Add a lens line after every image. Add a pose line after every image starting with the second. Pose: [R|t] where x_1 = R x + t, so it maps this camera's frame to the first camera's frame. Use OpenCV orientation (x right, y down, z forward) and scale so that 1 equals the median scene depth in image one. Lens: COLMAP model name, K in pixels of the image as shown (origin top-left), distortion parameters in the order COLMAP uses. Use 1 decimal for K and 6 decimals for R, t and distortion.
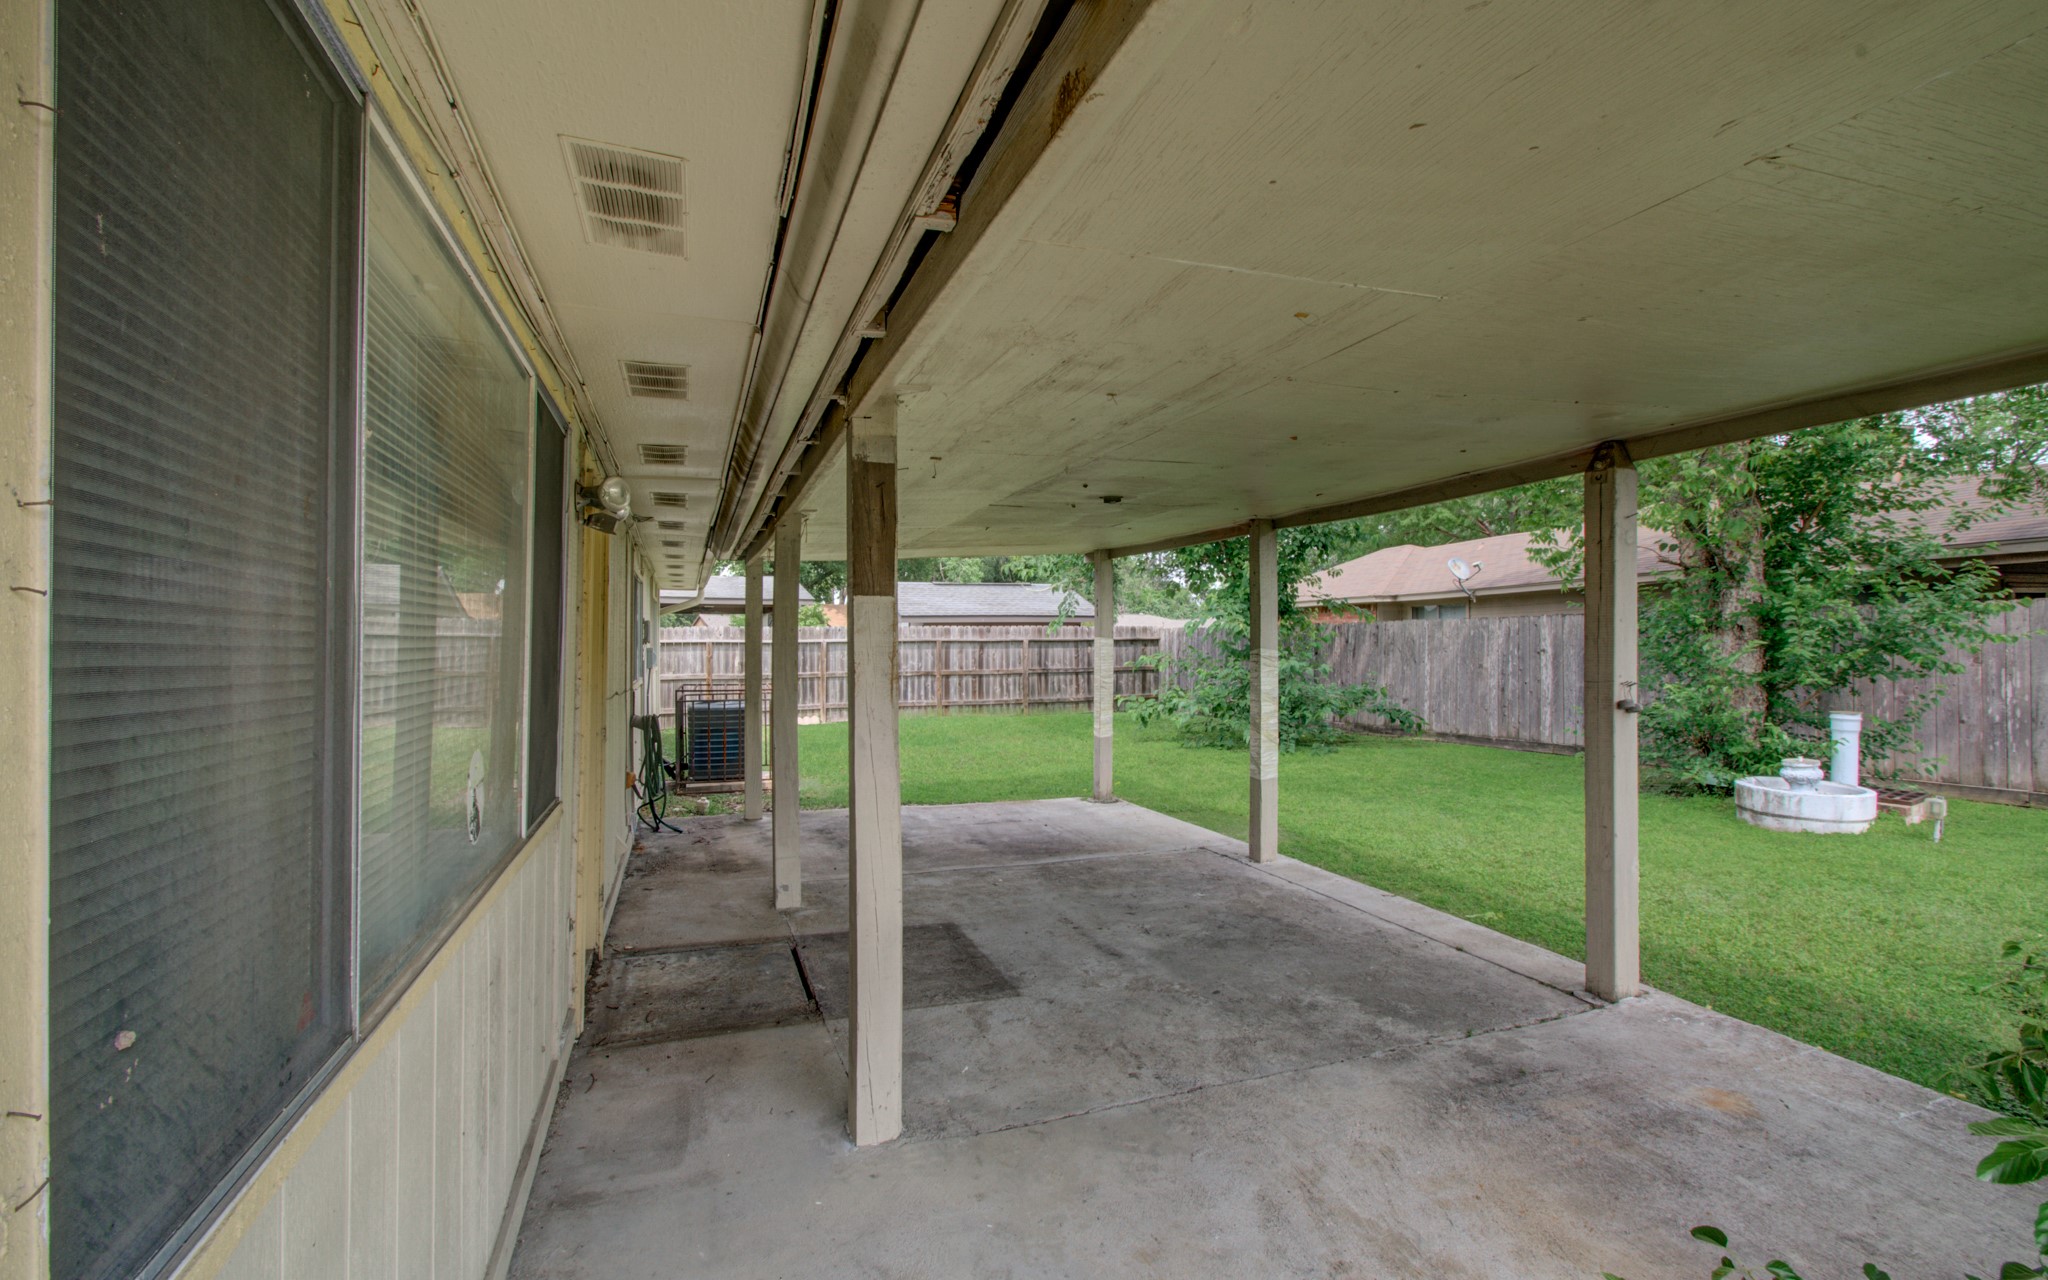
lens RADIAL K [[862.3, 0, 1050.1], [0, 862.3, 644.4], [0, 0, 1]] dist [-0.000281, 0.000074]
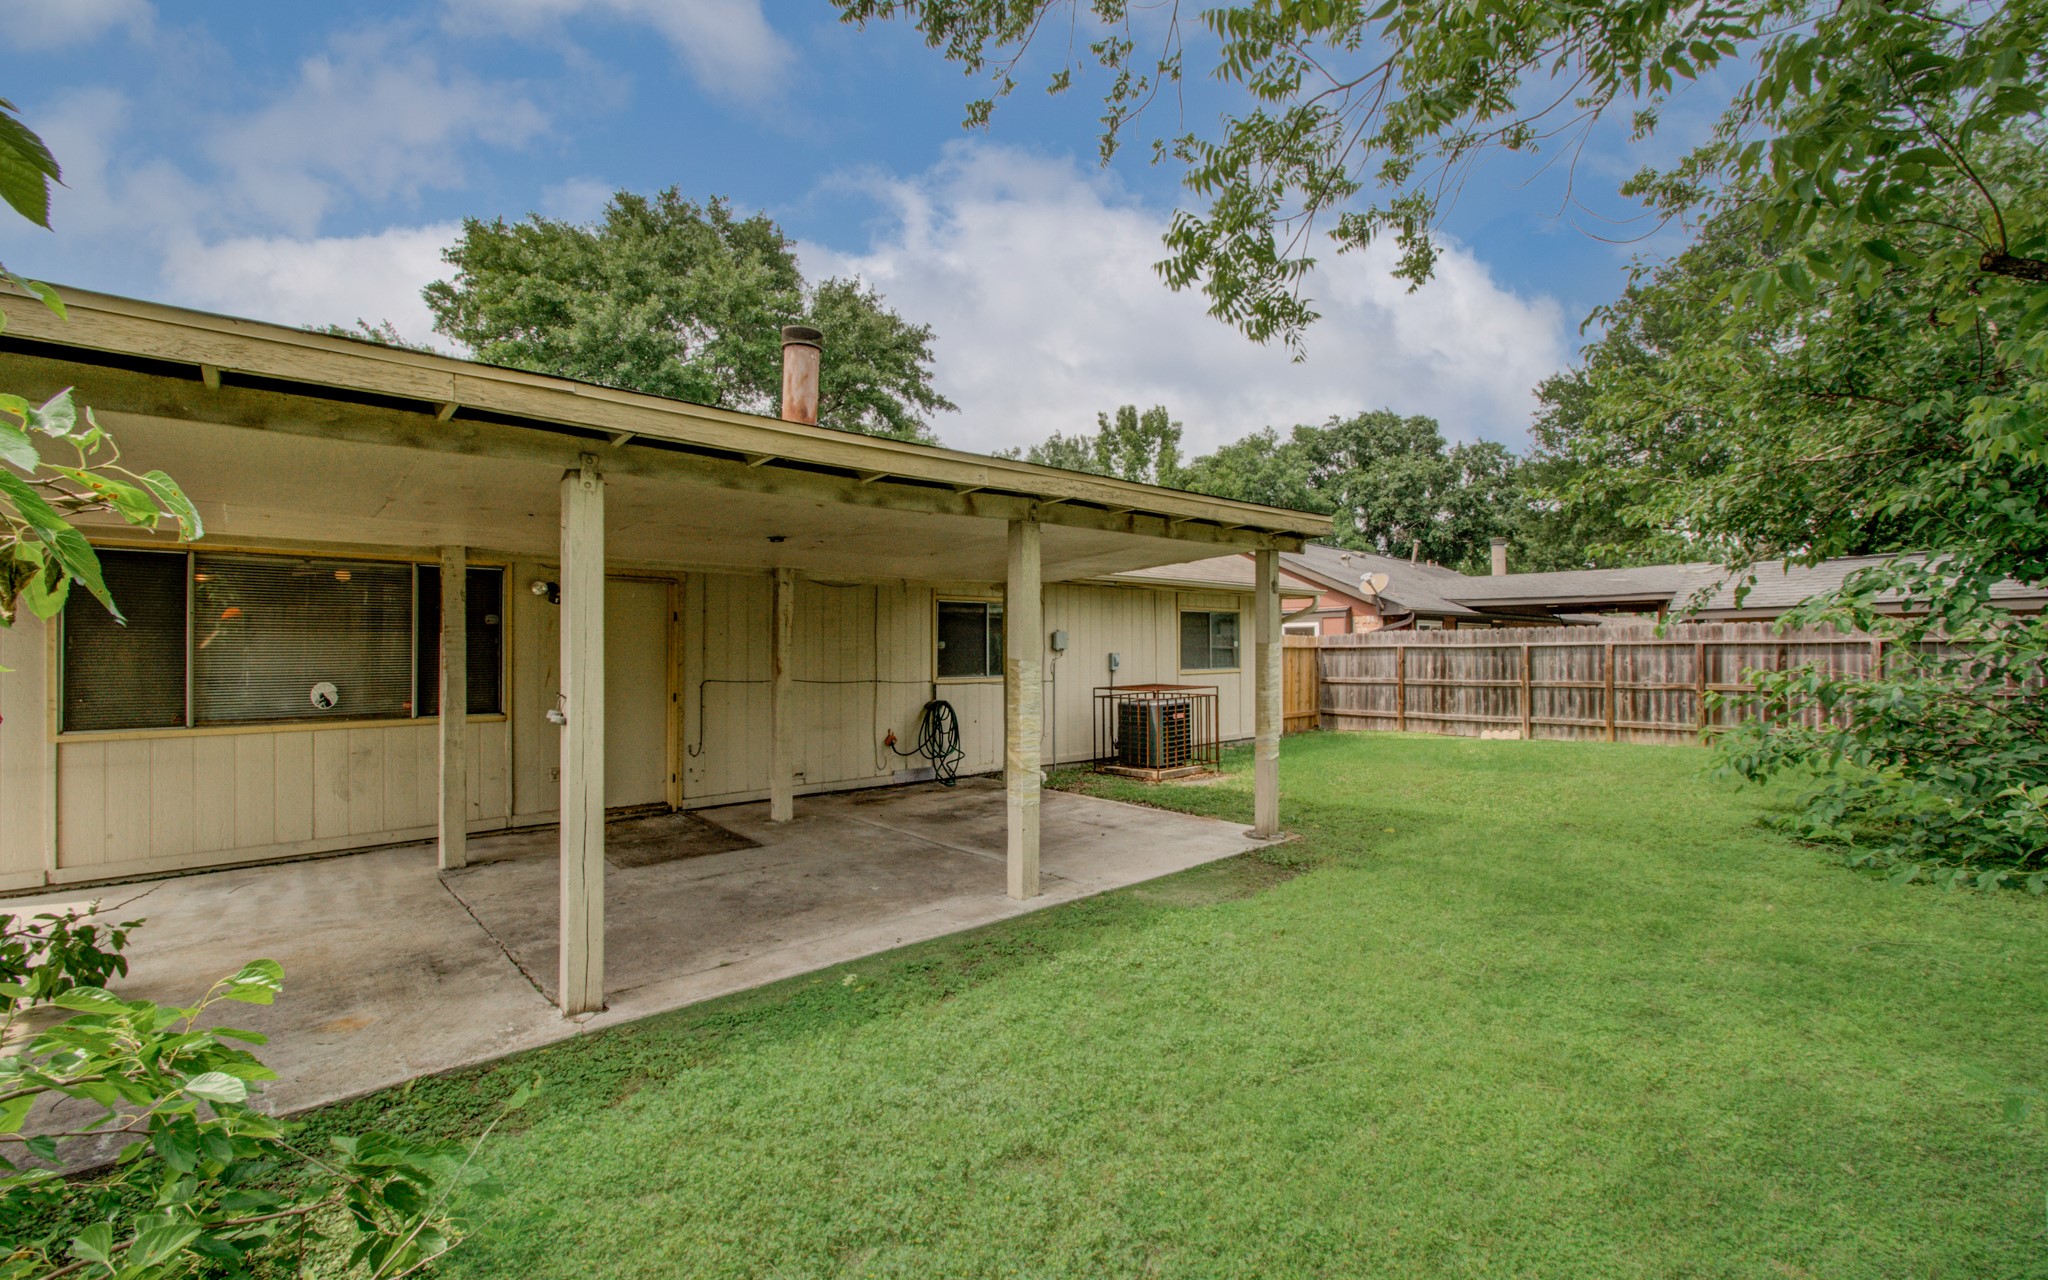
lens RADIAL K [[885.0, 0, 1050.9], [0, 885.0, 644.5], [0, 0, 1]] dist [0.001921, 0.000564]
pose [[0.369718, -0.002724, -0.929140, 1.445192], [0.001090, 0.999996, -0.002498, -0.008392], [0.929143, -0.000090, 0.369719, 0.906231]]
